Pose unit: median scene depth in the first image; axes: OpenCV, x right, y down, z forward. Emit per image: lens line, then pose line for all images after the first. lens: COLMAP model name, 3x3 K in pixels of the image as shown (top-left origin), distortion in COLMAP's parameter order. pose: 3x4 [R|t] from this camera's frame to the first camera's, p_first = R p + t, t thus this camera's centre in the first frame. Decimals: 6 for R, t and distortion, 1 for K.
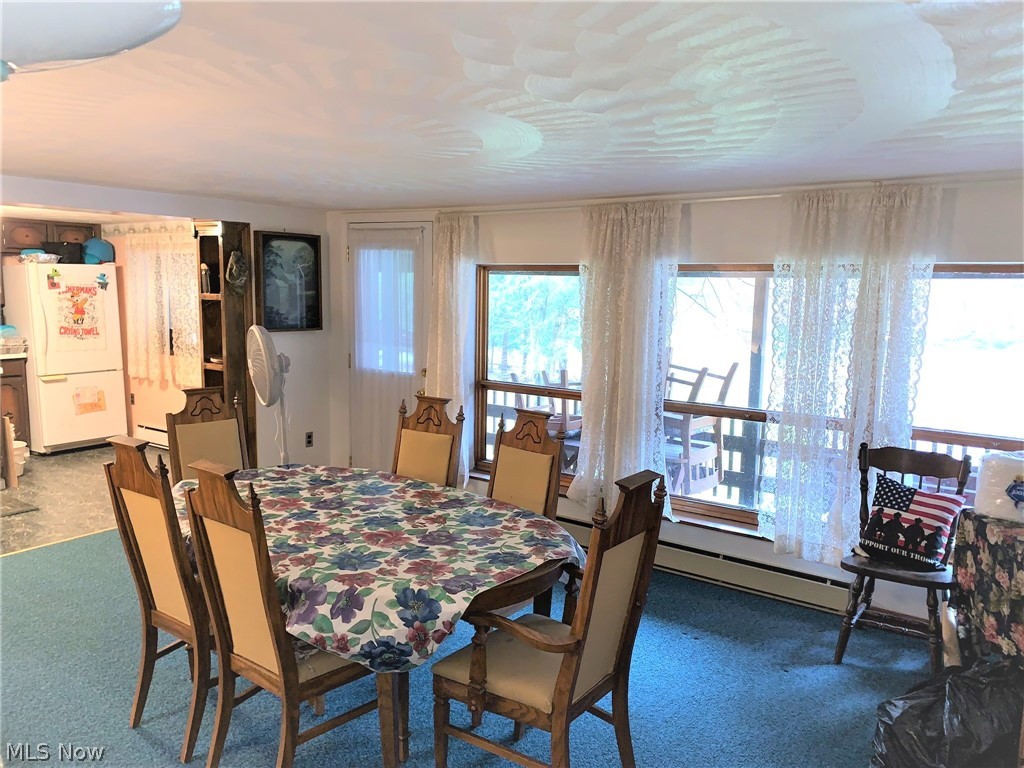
lens RADIAL K [[787.5, 0, 511.7], [0, 787.5, 381.4], [0, 0, 1]] dist [0.052300, -0.054300]
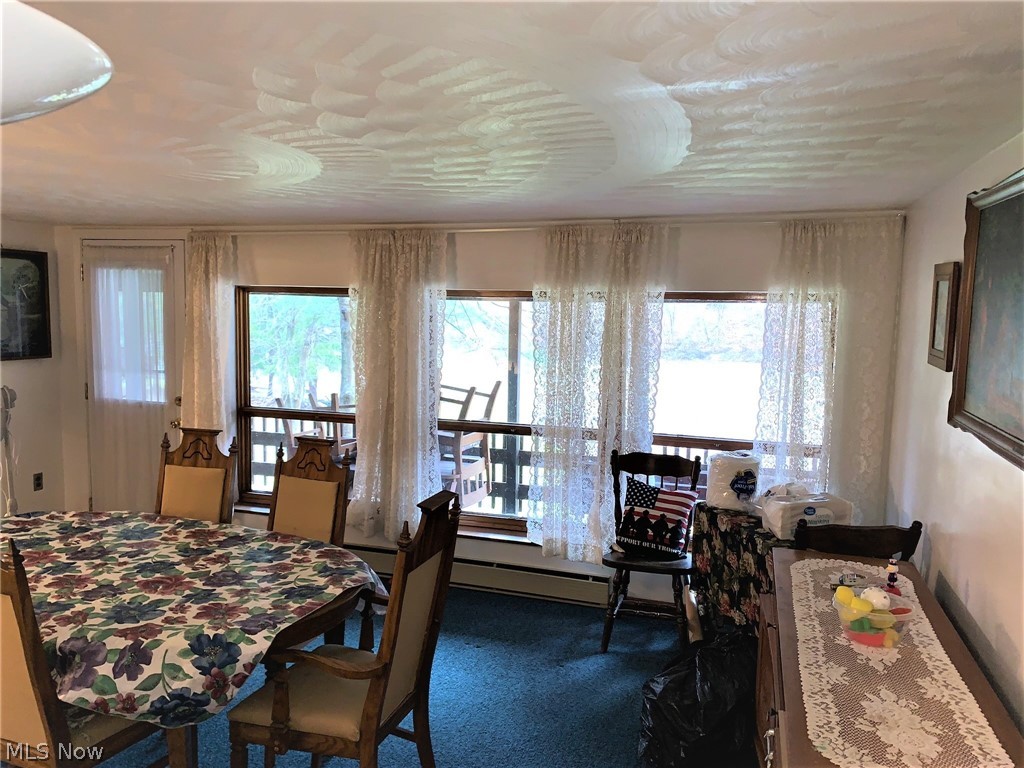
lens RADIAL K [[787.5, 0, 507.1], [0, 787.5, 378.3], [0, 0, 1]] dist [0.052300, -0.054300]
pose [[0.952007, -0.028912, 0.304709, -0.044317], [0.036655, 0.999133, -0.019719, -0.009380], [-0.303875, 0.029941, 0.952241, -0.020220]]
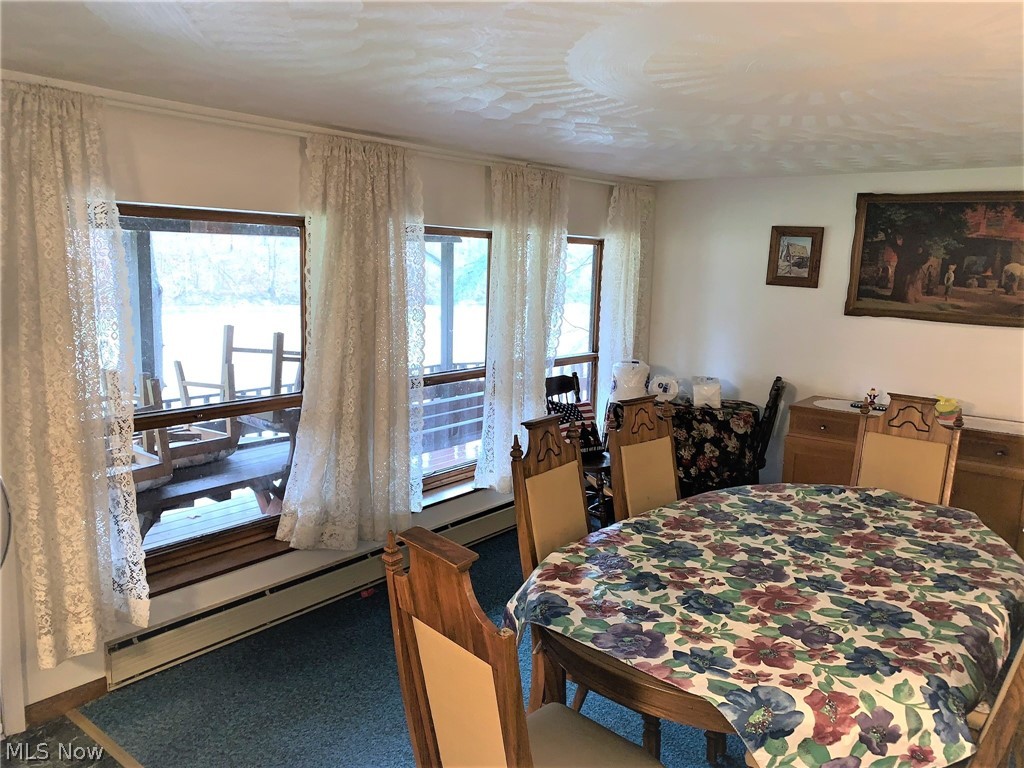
lens RADIAL K [[787.5, 0, 509.7], [0, 787.5, 380.7], [0, 0, 1]] dist [0.052300, -0.054300]
pose [[0.046932, -0.173755, 0.983670, -0.871961], [0.101225, 0.980513, 0.168368, -0.149682], [-0.993756, 0.091671, 0.063606, 1.108646]]
